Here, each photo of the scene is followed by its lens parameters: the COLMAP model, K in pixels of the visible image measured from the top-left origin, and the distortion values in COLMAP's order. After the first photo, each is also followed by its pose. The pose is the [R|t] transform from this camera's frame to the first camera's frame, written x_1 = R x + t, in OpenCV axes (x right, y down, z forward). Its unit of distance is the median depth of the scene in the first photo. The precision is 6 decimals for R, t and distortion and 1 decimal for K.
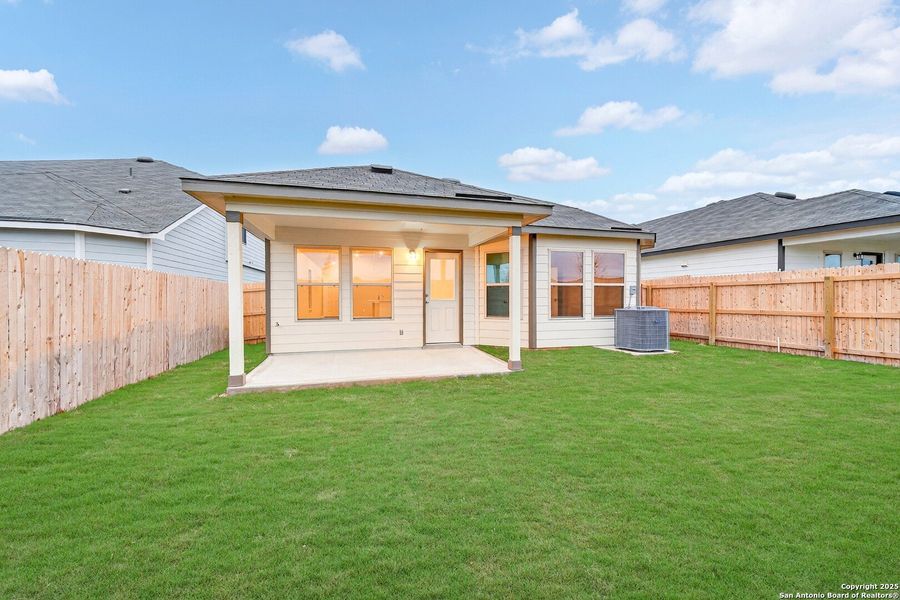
lens RADIAL K [[356.4, 0, 450.0], [0, 356.4, 300.0], [0, 0, 1]] dist [-0.001983, -0.000157]
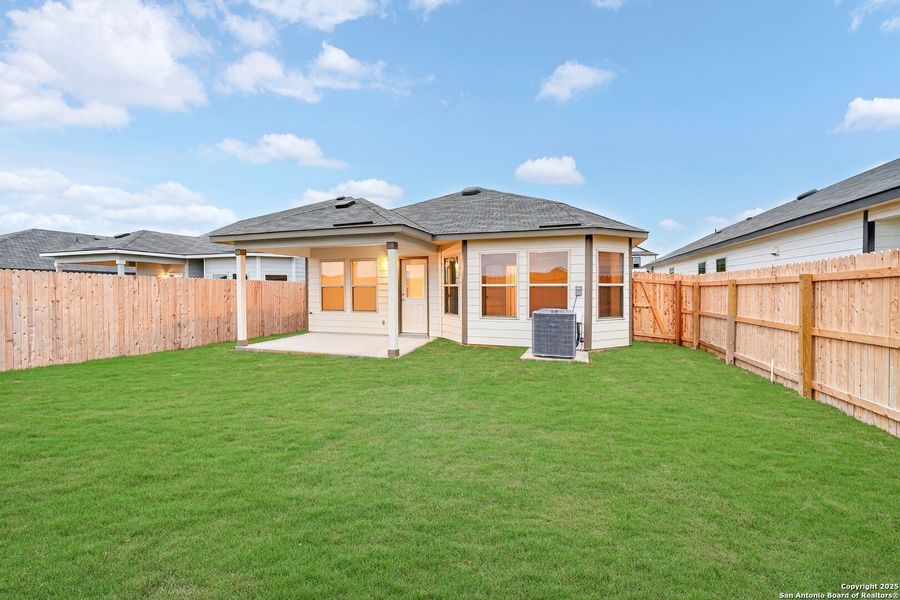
lens RADIAL K [[356.9, 0, 452.5], [0, 356.9, 292.1], [0, 0, 1]] dist [-0.000085, -0.000018]
pose [[0.827840, 0.007738, -0.560910, 0.807208], [-0.005673, 0.999969, 0.005423, -0.029119], [0.560935, -0.001307, 0.827859, 0.065355]]
